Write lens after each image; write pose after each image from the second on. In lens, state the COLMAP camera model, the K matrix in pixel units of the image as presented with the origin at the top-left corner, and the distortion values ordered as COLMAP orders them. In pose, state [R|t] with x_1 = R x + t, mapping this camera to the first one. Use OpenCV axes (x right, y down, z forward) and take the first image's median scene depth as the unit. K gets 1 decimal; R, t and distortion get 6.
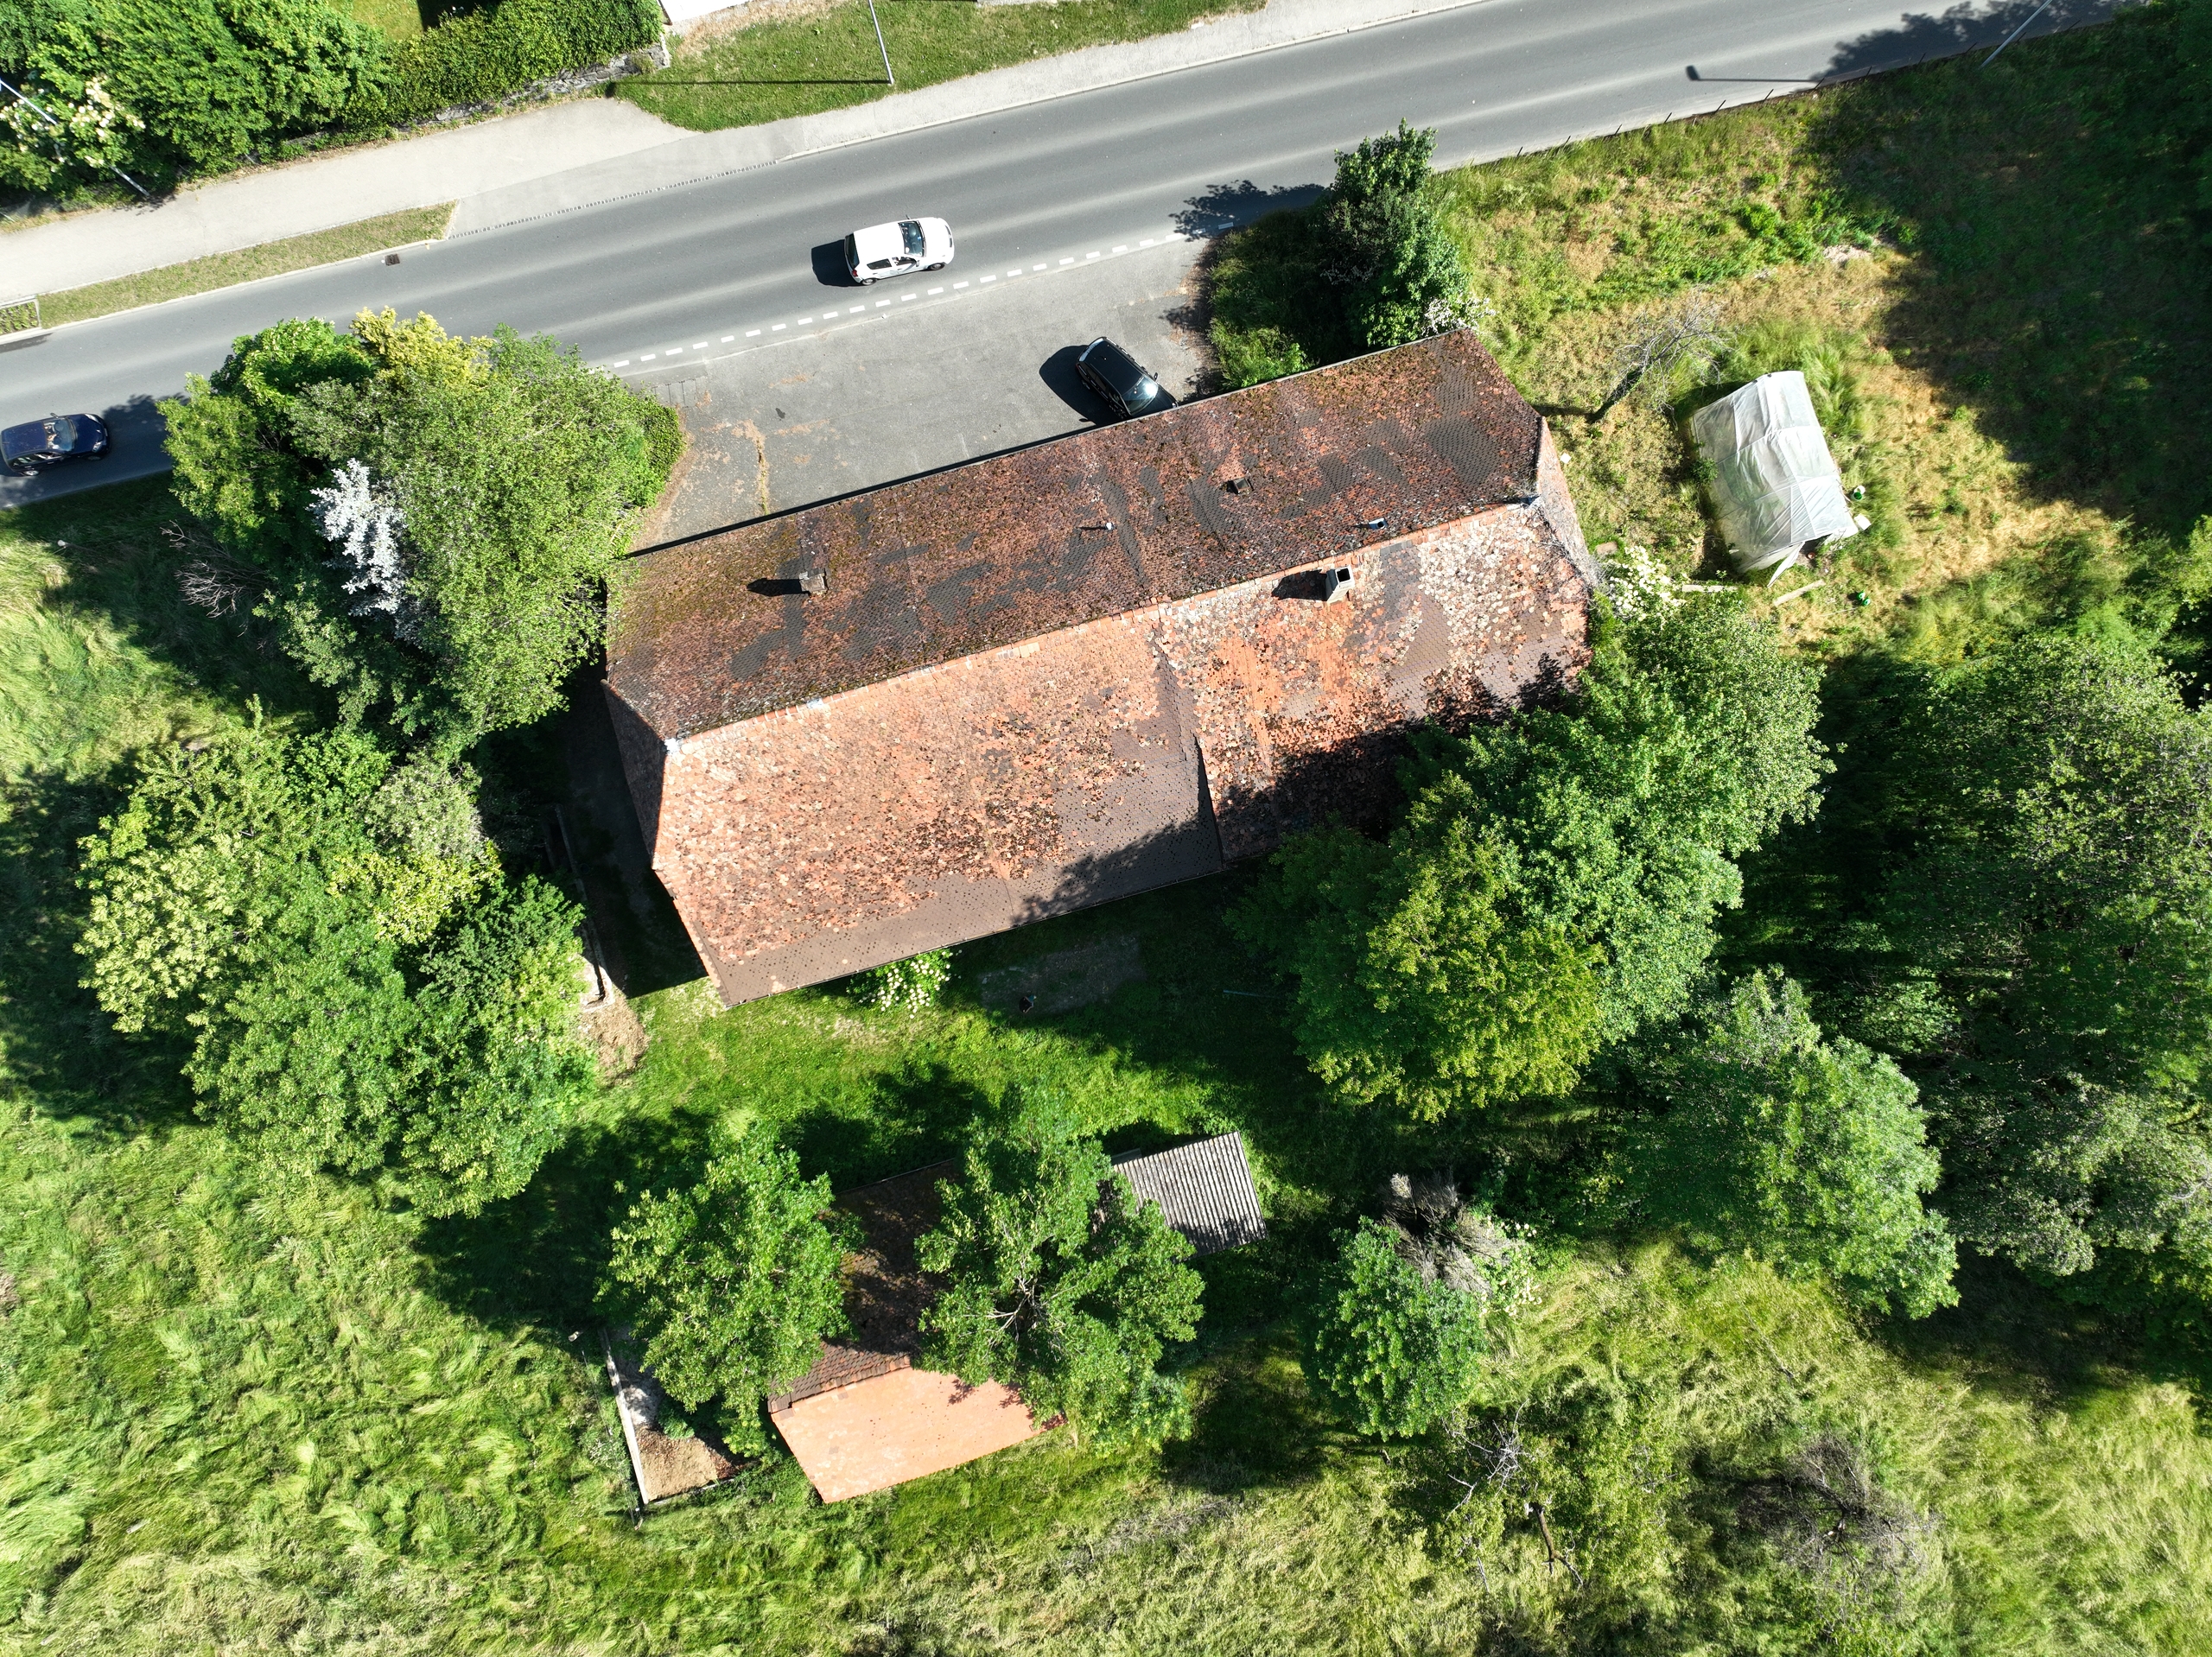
lens RADIAL K [[1555.4, 0, 1106.5], [0, 1555.4, 835.1], [0, 0, 1]] dist [-0.003731, 0.019202]
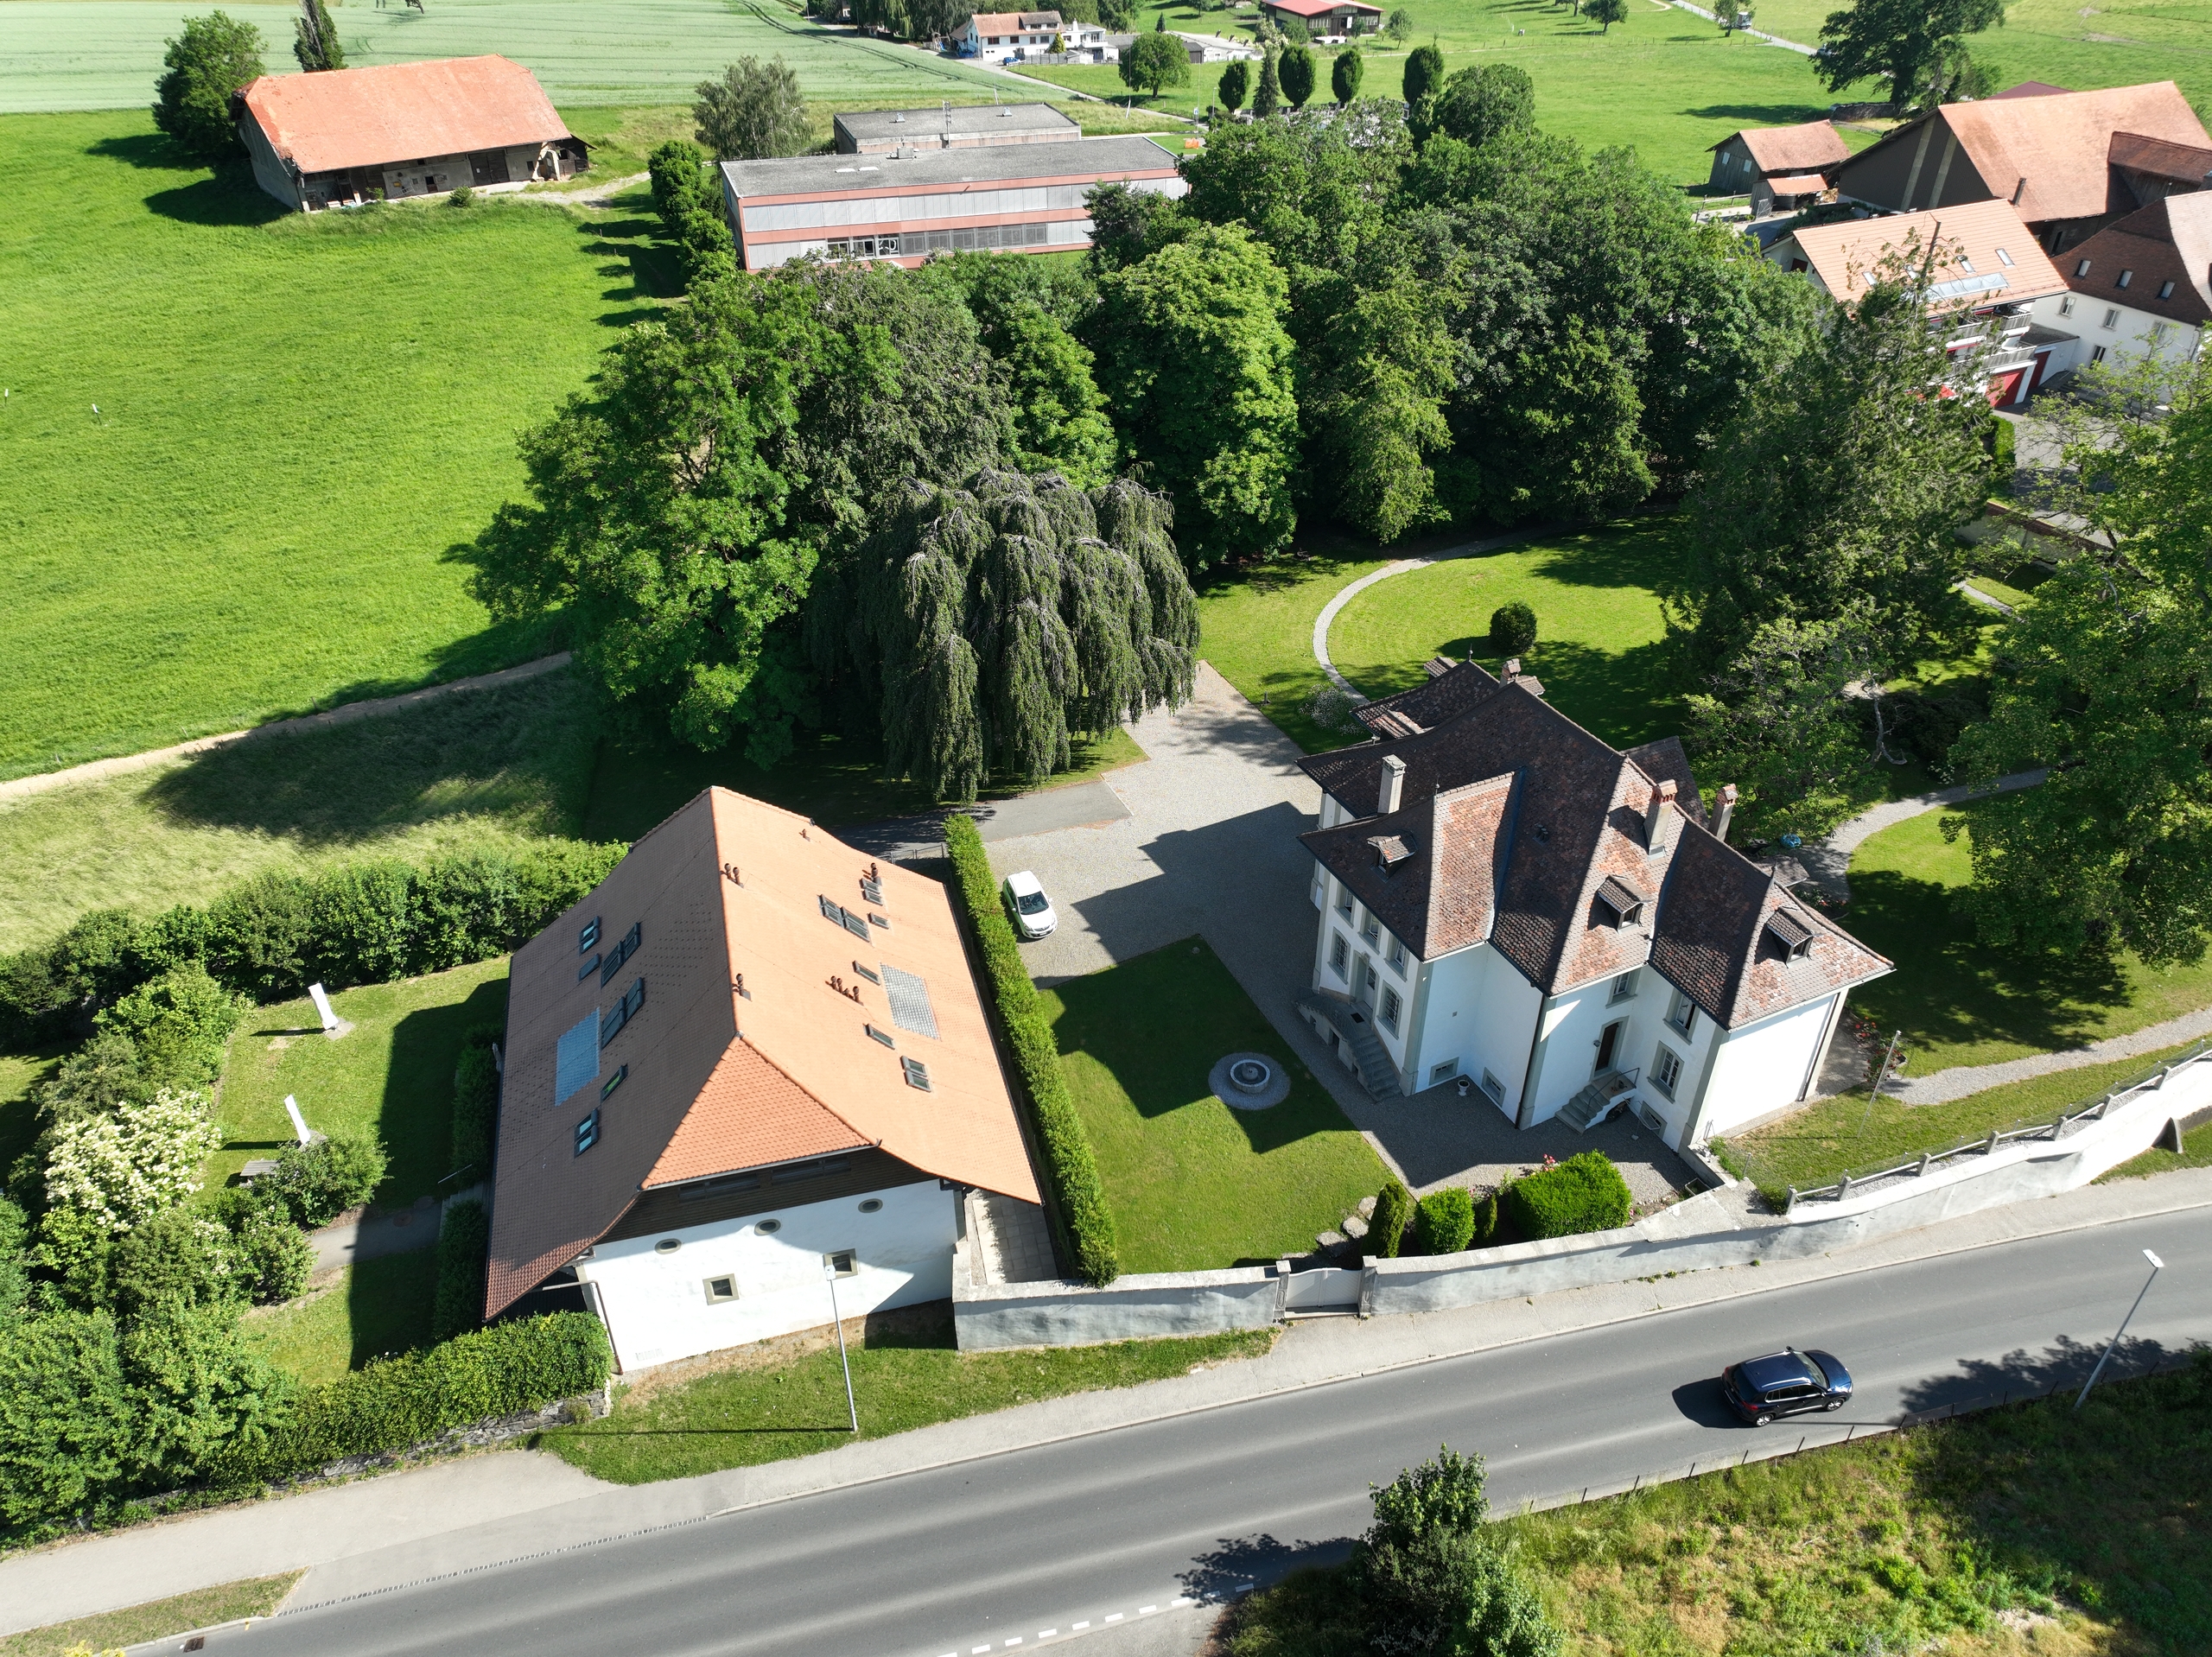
lens RADIAL K [[1555.4, 0, 1107.7], [0, 1555.4, 825.8], [0, 0, 1]] dist [-0.003731, 0.019202]
pose [[0.999969, -0.000342, 0.007870, -0.001078], [0.006447, 0.609701, -0.792606, 0.009580], [-0.004527, 0.792632, 0.609684, 0.193715]]
